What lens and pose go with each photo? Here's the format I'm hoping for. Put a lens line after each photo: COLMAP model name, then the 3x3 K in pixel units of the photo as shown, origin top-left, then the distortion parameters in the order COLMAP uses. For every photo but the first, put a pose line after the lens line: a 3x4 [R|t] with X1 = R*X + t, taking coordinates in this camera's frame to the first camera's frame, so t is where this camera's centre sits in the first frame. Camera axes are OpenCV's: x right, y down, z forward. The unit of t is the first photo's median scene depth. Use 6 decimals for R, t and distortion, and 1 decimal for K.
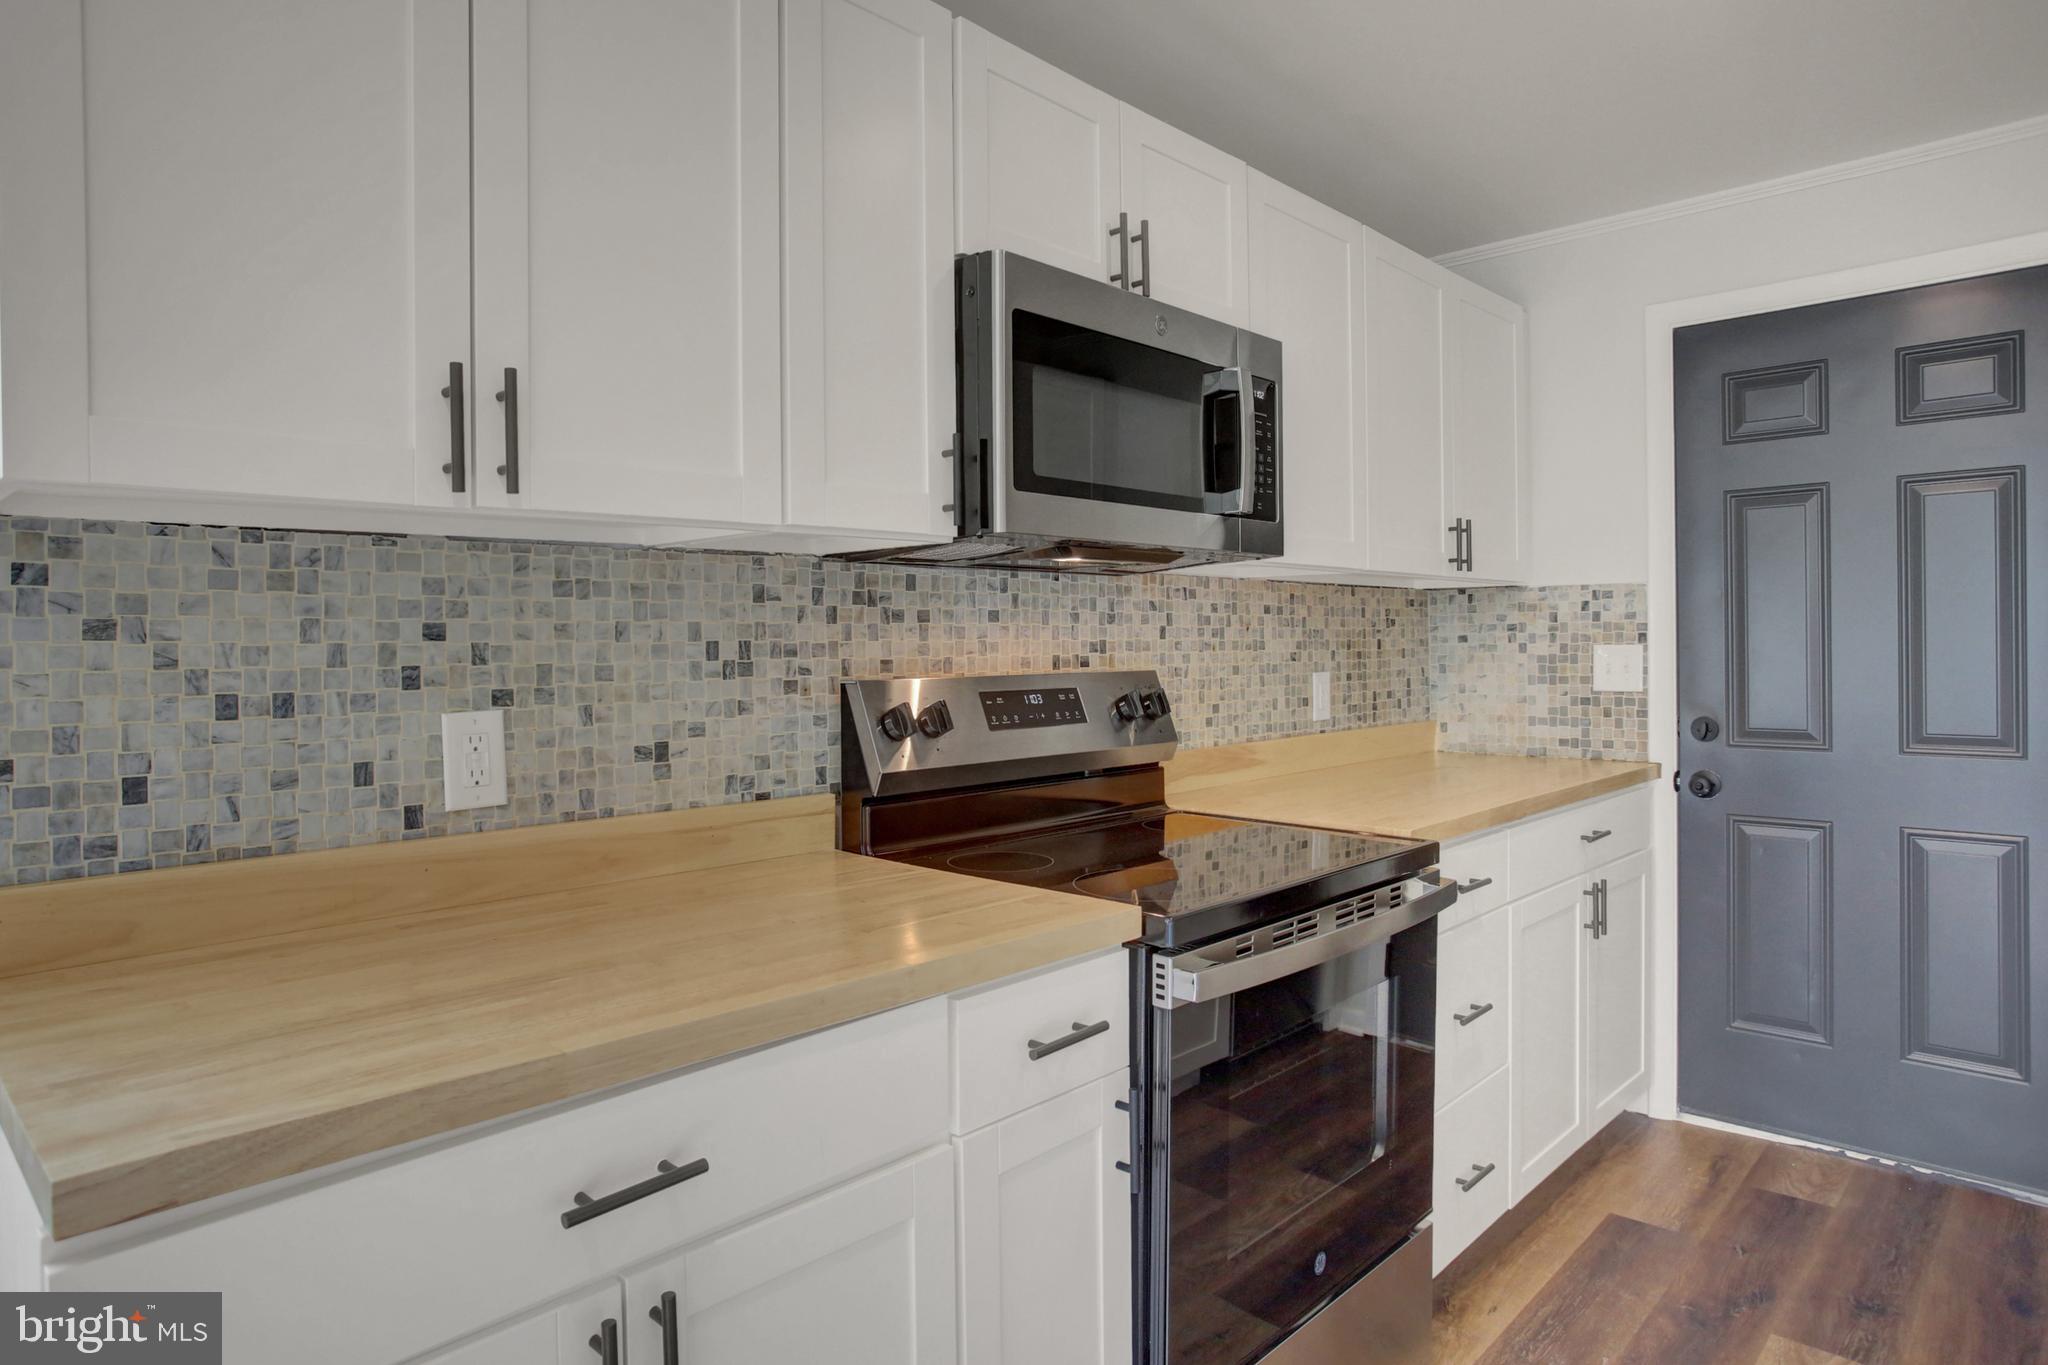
lens RADIAL K [[1195.4, 0, 1021.1], [0, 1195.4, 651.0], [0, 0, 1]] dist [-0.064313, 0.042260]
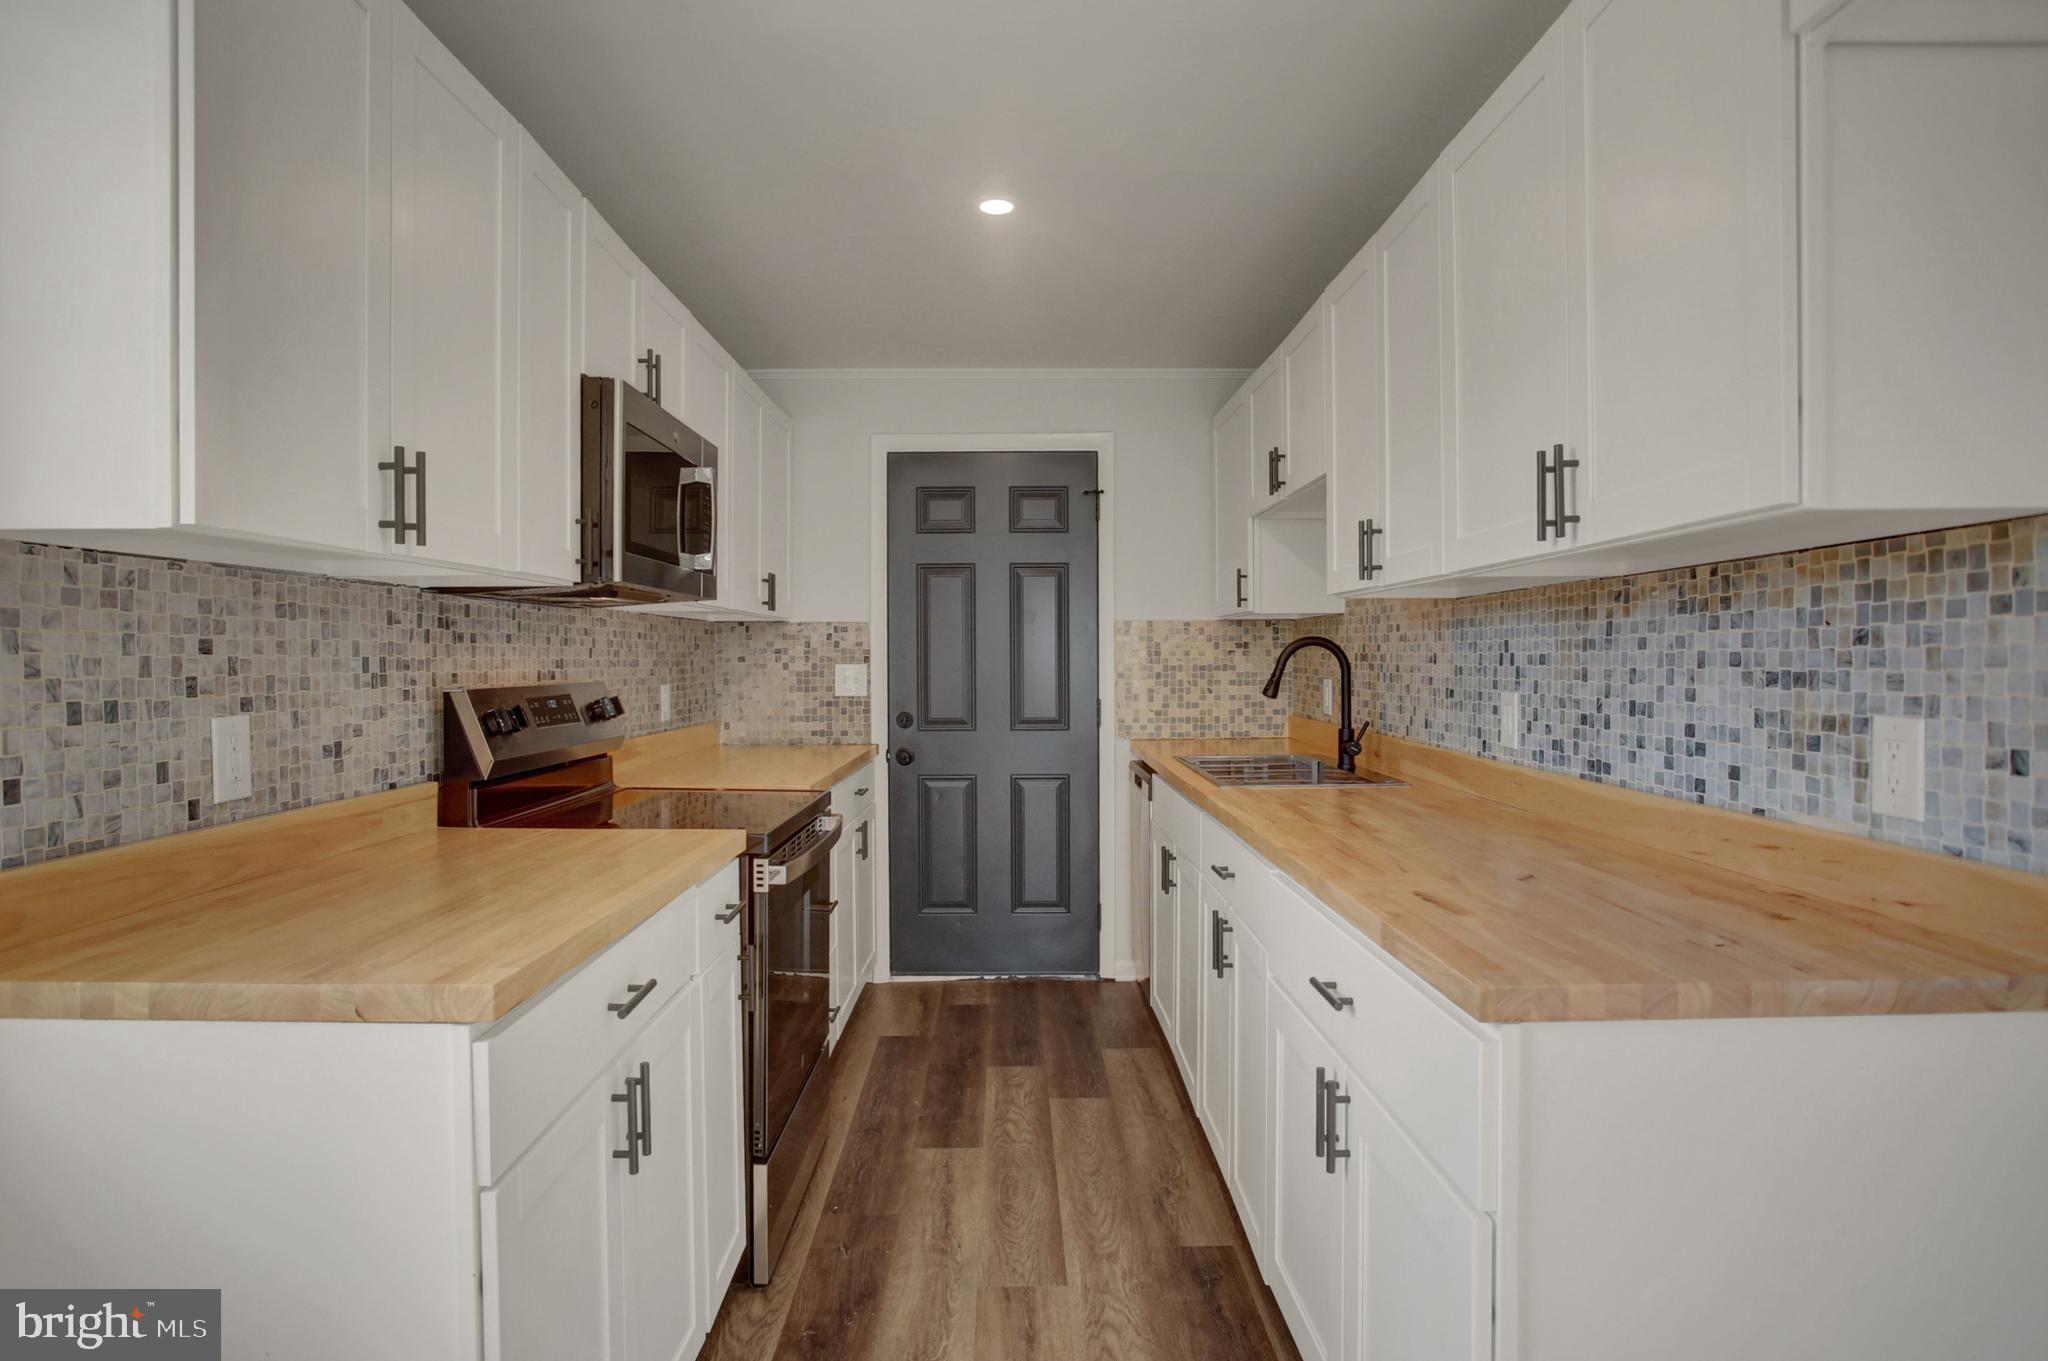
lens RADIAL K [[1133.8, 0, 1011.0], [0, 1133.8, 675.2], [0, 0, 1]] dist [-0.062214, 0.036510]
pose [[0.722060, -0.002234, 0.691827, -0.582324], [-0.000047, 0.999995, 0.003278, 0.006785], [-0.691831, -0.002399, 0.722056, -0.265960]]
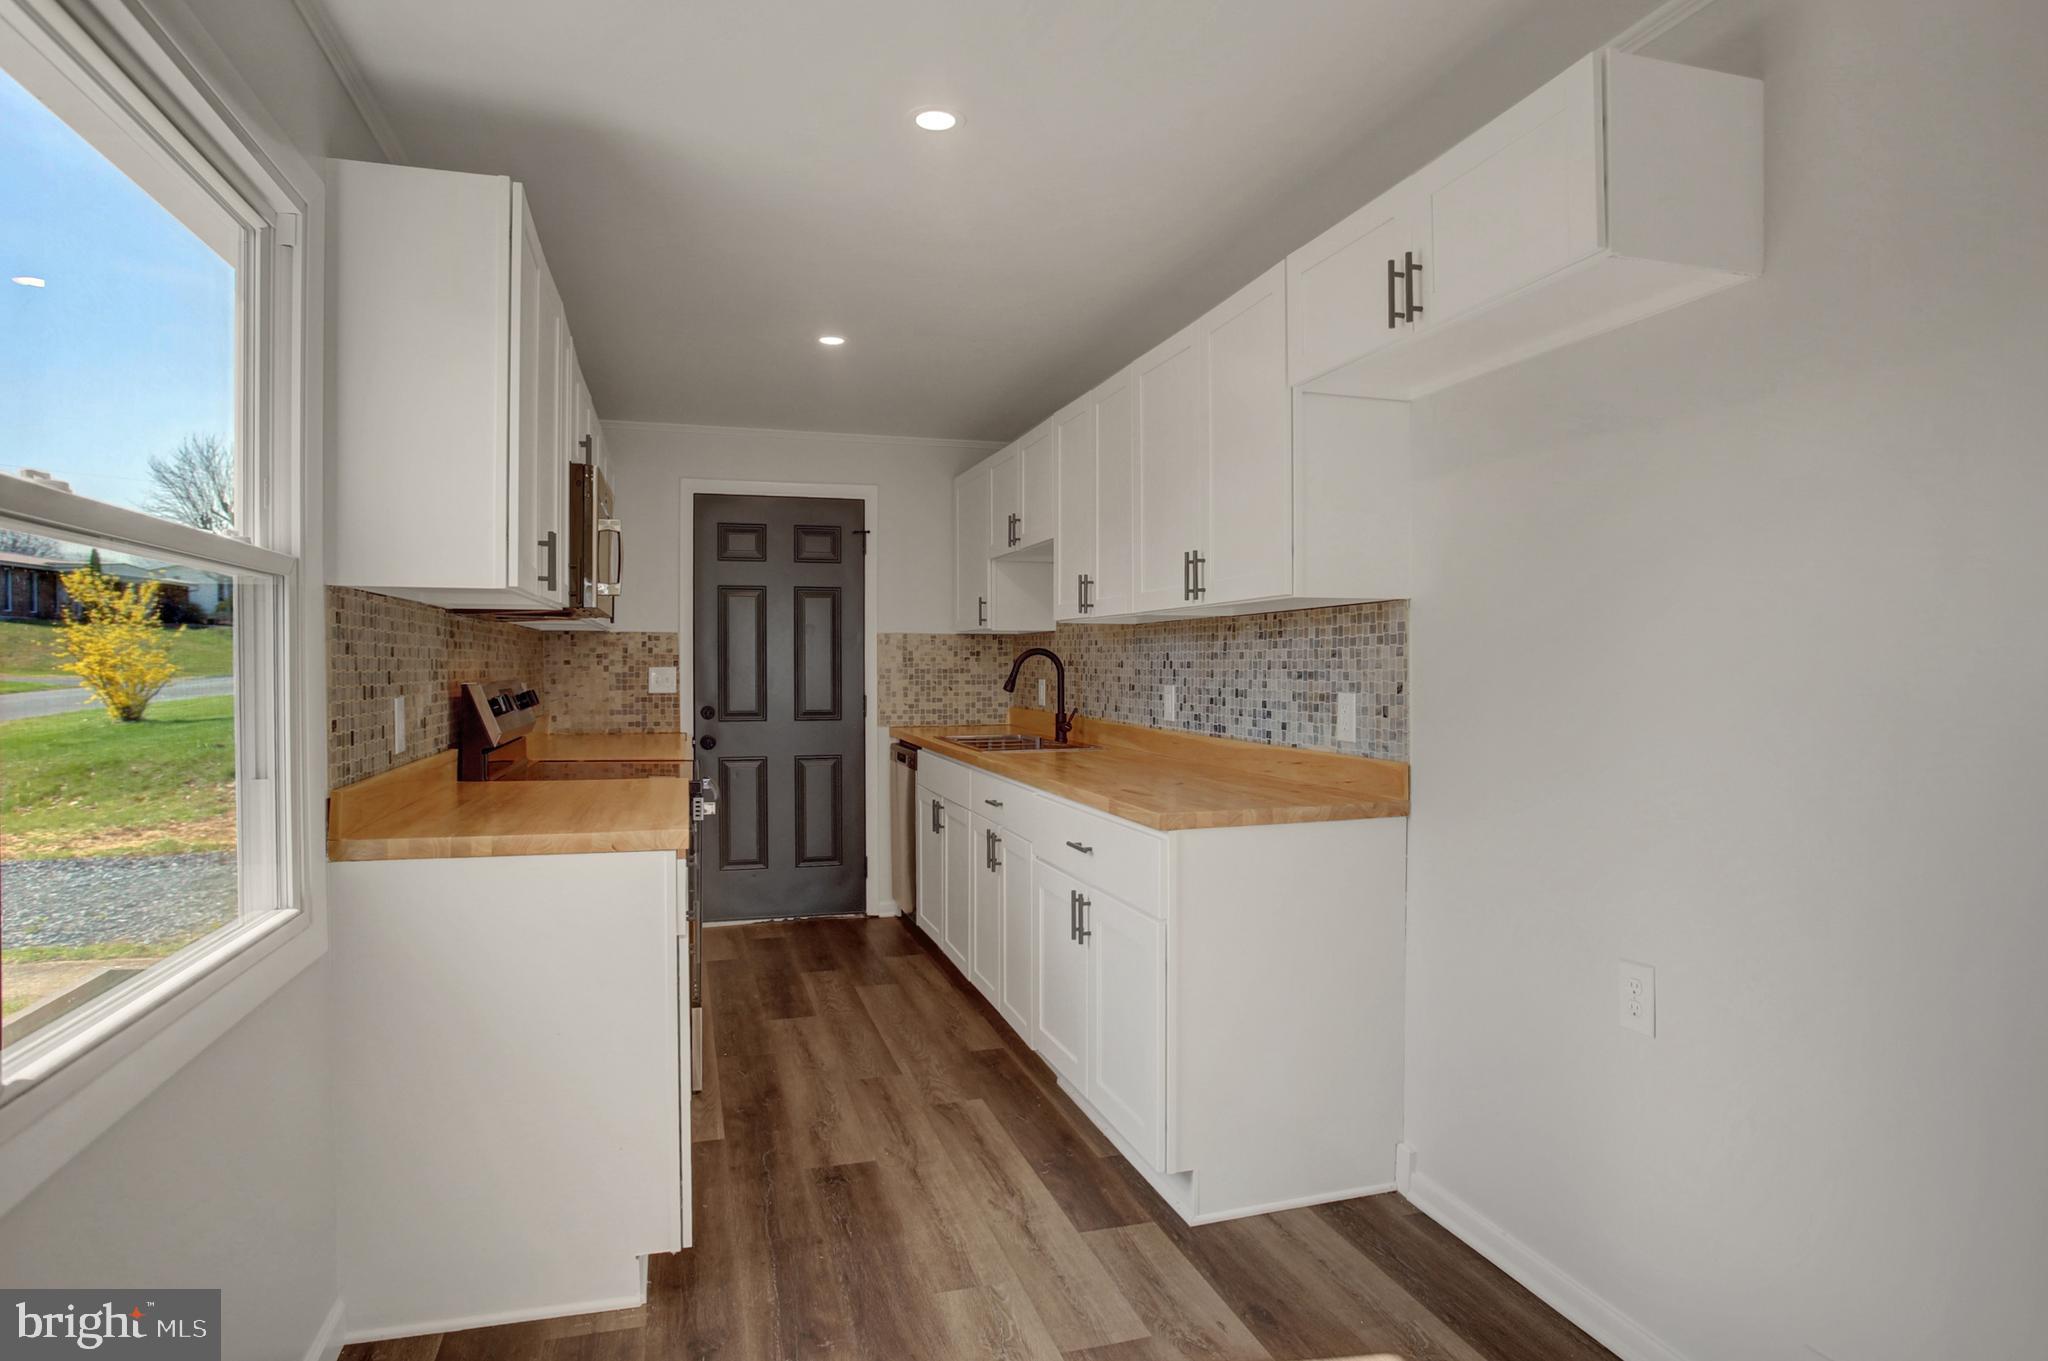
lens RADIAL K [[1133.8, 0, 1011.0], [0, 1133.8, 675.2], [0, 0, 1]] dist [-0.062214, 0.036510]
pose [[0.501091, 0.002528, 0.865391, -1.266333], [-0.001734, 0.999997, -0.001917, 0.017228], [-0.865393, -0.000540, 0.501094, -0.539289]]
